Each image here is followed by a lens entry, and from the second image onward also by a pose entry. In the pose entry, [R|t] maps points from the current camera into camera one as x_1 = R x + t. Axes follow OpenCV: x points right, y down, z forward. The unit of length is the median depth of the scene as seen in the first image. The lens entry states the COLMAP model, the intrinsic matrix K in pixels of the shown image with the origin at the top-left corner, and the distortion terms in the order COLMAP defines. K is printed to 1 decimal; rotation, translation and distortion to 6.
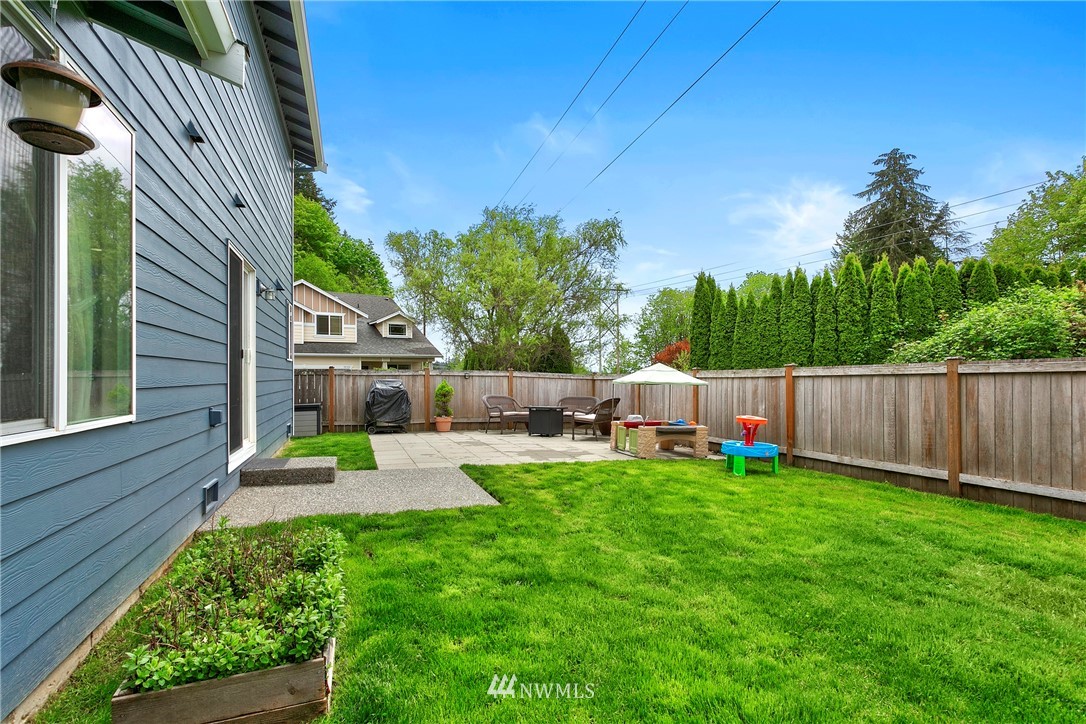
lens RADIAL K [[534.4, 0, 546.7], [0, 534.4, 371.7], [0, 0, 1]] dist [0.006595, 0.000312]
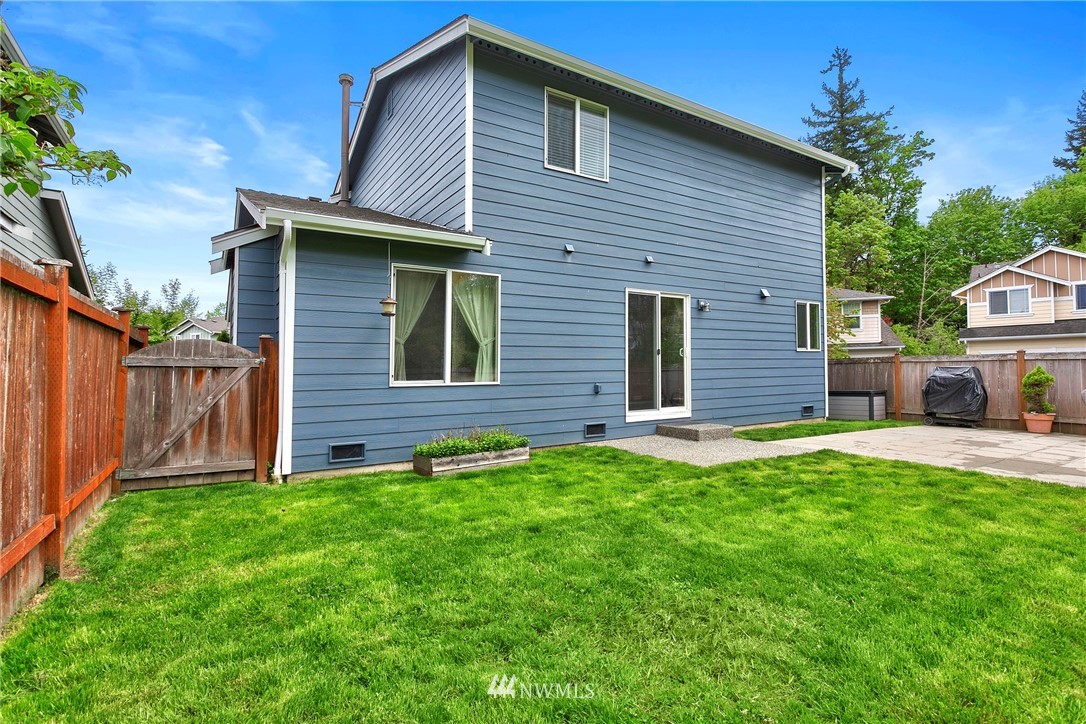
lens RADIAL K [[534.4, 0, 550.2], [0, 534.4, 360.7], [0, 0, 1]] dist [0.006595, 0.000312]
pose [[0.219583, -0.026250, -0.975241, 0.414338], [0.024006, 0.999481, -0.021497, 0.009098], [0.975298, -0.018691, 0.220099, 0.155639]]
